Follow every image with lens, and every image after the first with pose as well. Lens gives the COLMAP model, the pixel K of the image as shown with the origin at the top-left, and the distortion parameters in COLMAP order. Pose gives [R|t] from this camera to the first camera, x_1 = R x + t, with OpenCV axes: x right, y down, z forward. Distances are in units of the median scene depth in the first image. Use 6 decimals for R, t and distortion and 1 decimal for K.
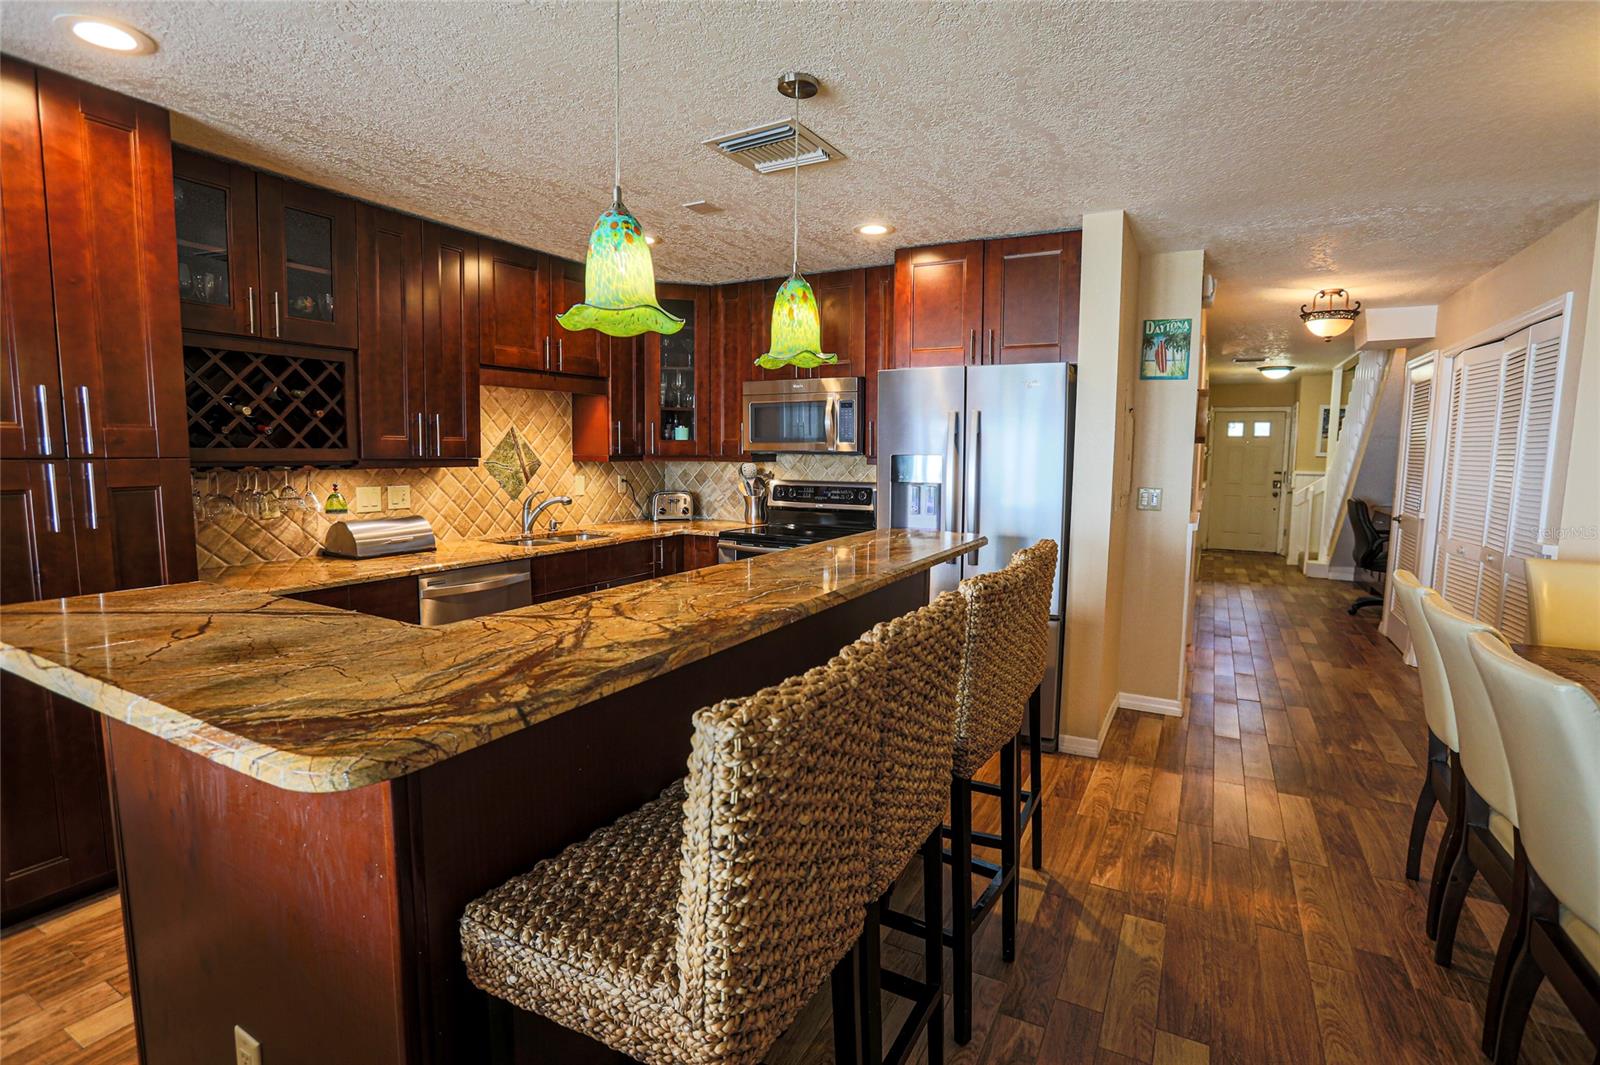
lens RADIAL K [[773.8, 0, 800.0], [0, 773.8, 532.5], [0, 0, 1]] dist [-0.066373, 0.029900]
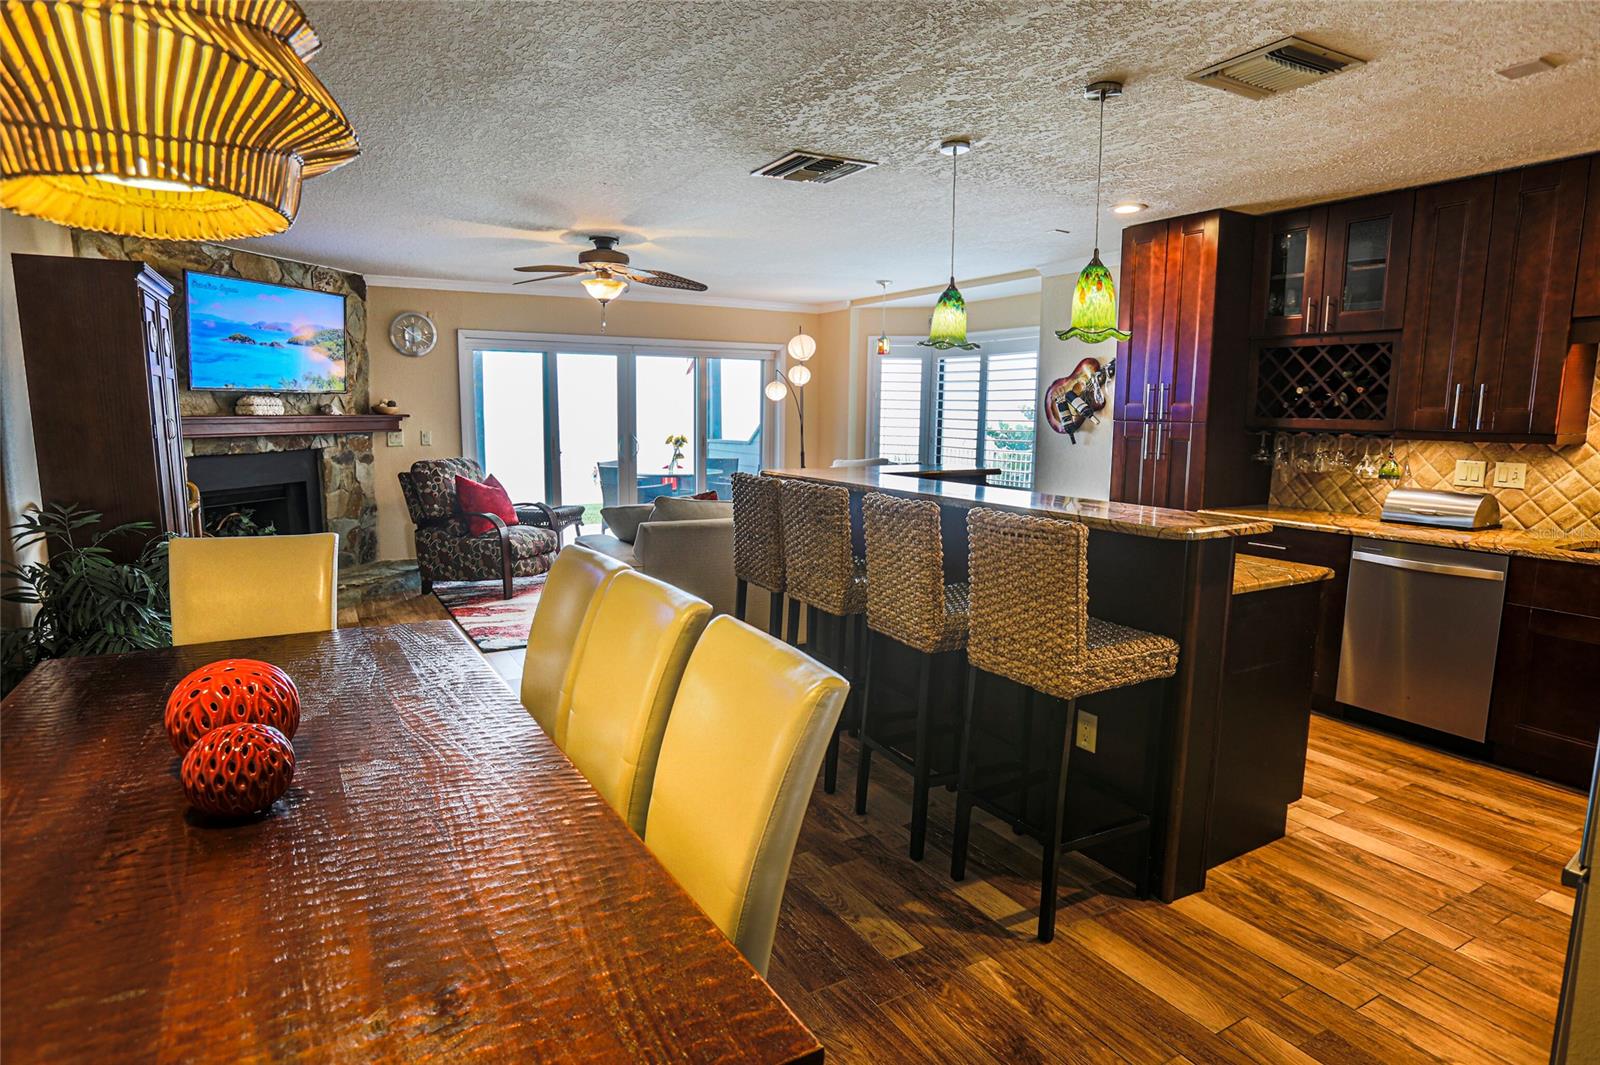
lens RADIAL K [[881.4, 0, 800.0], [0, 881.4, 532.5], [0, 0, 1]] dist [-0.028728, 0.002457]
pose [[-0.515578, 0.104206, -0.850482, 0.891888], [-0.106733, 0.977036, 0.184416, -0.088096], [0.850169, 0.185855, -0.492616, 0.875891]]
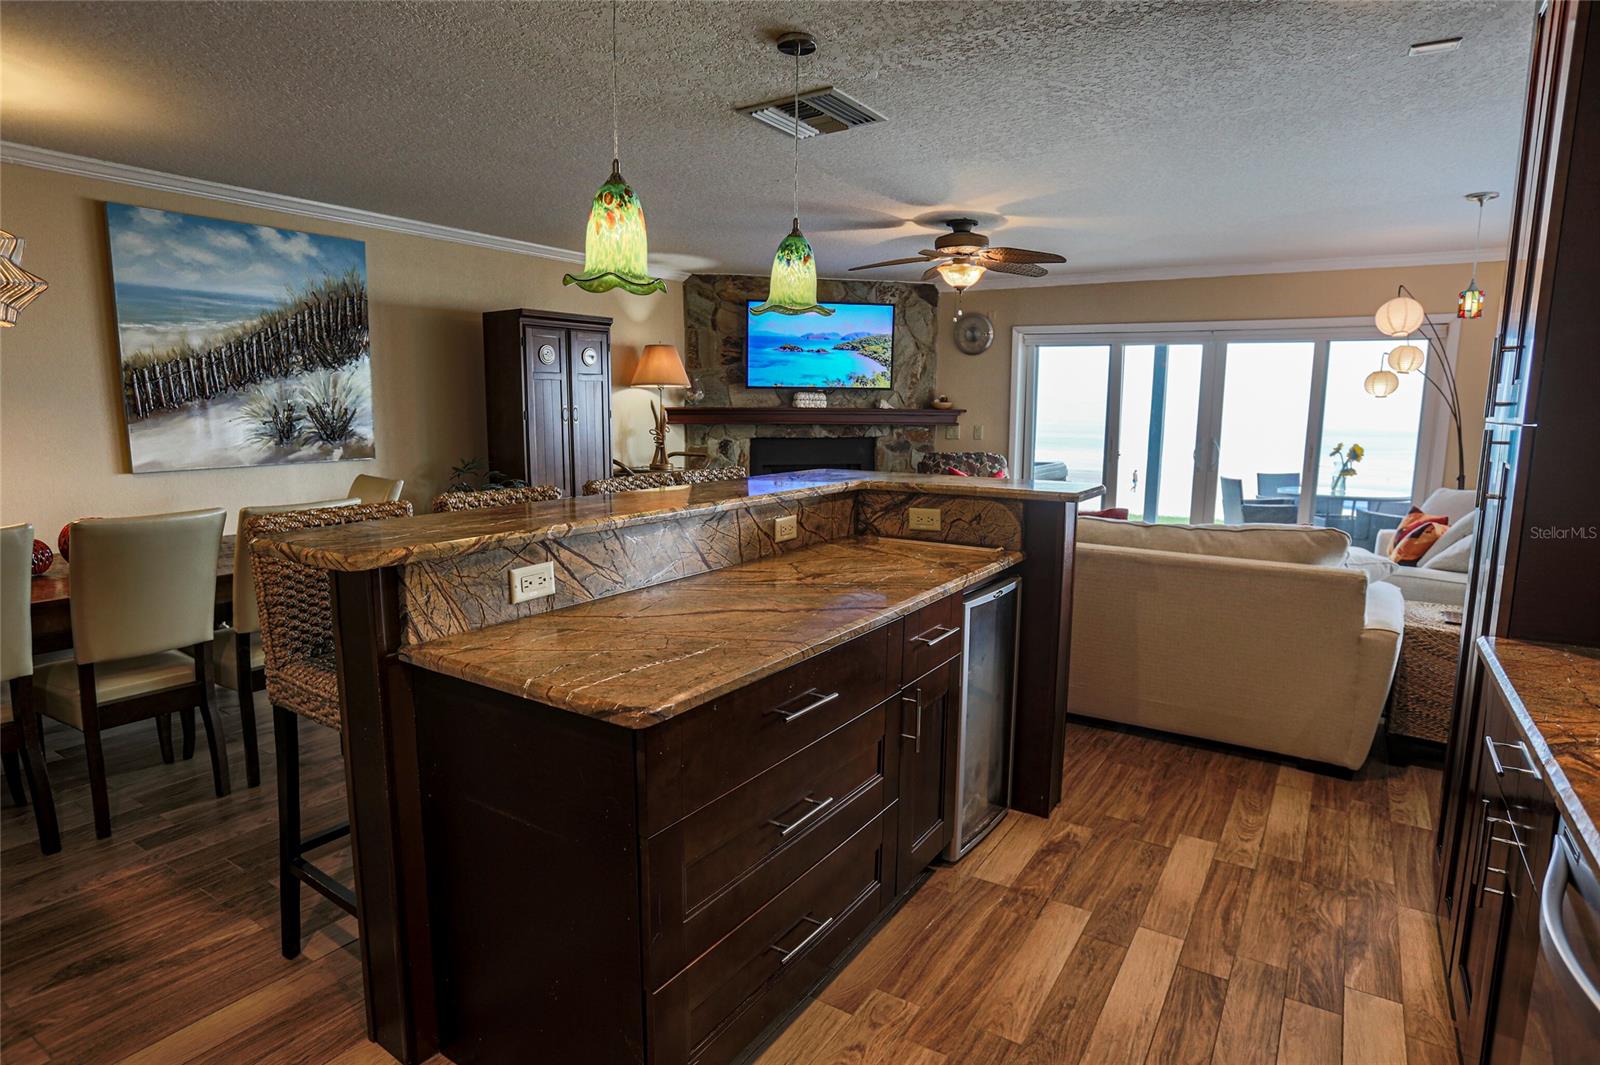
lens RADIAL K [[881.4, 0, 800.0], [0, 881.4, 532.5], [0, 0, 1]] dist [-0.028728, 0.002457]
pose [[-0.997883, -0.031835, 0.056713, -0.160970], [-0.016372, 0.966889, 0.254670, -0.140949], [-0.062943, 0.253203, -0.965363, 1.277501]]
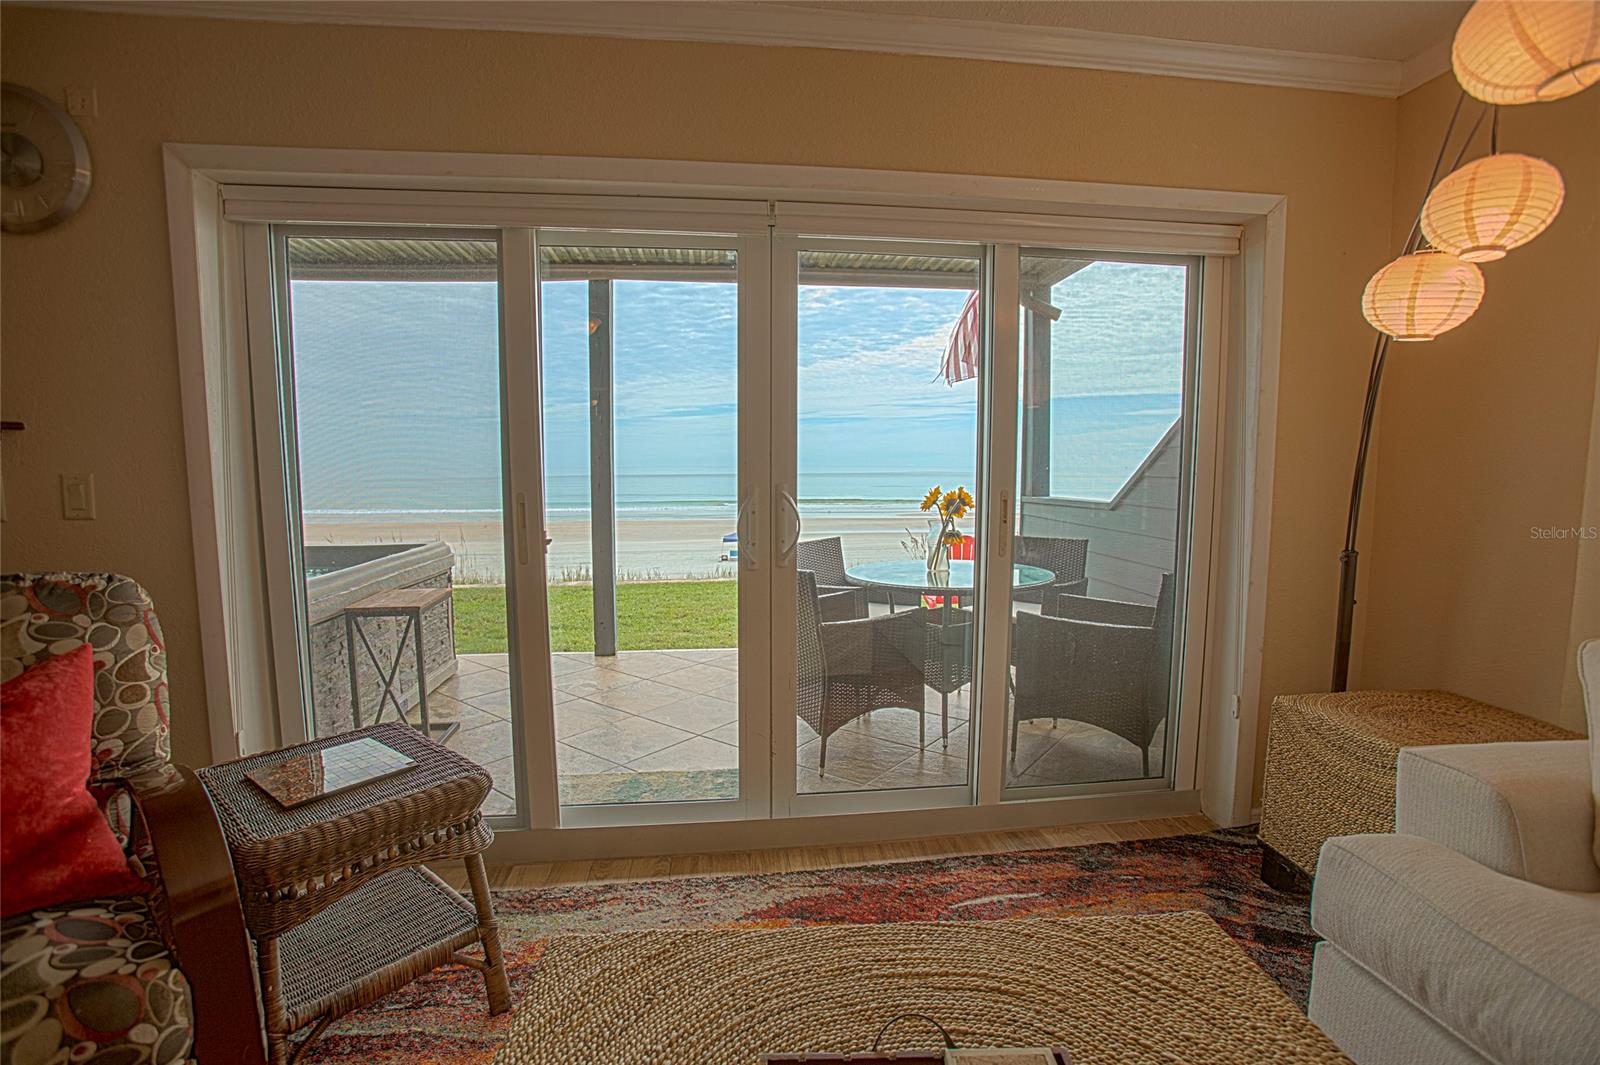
lens RADIAL K [[773.8, 0, 800.0], [0, 773.8, 532.5], [0, 0, 1]] dist [-0.066373, 0.029900]
pose [[-0.801740, 0.042131, -0.596186, -0.584283], [-0.073492, 0.982993, 0.168297, 0.068101], [0.593137, 0.178745, -0.785009, -0.212399]]
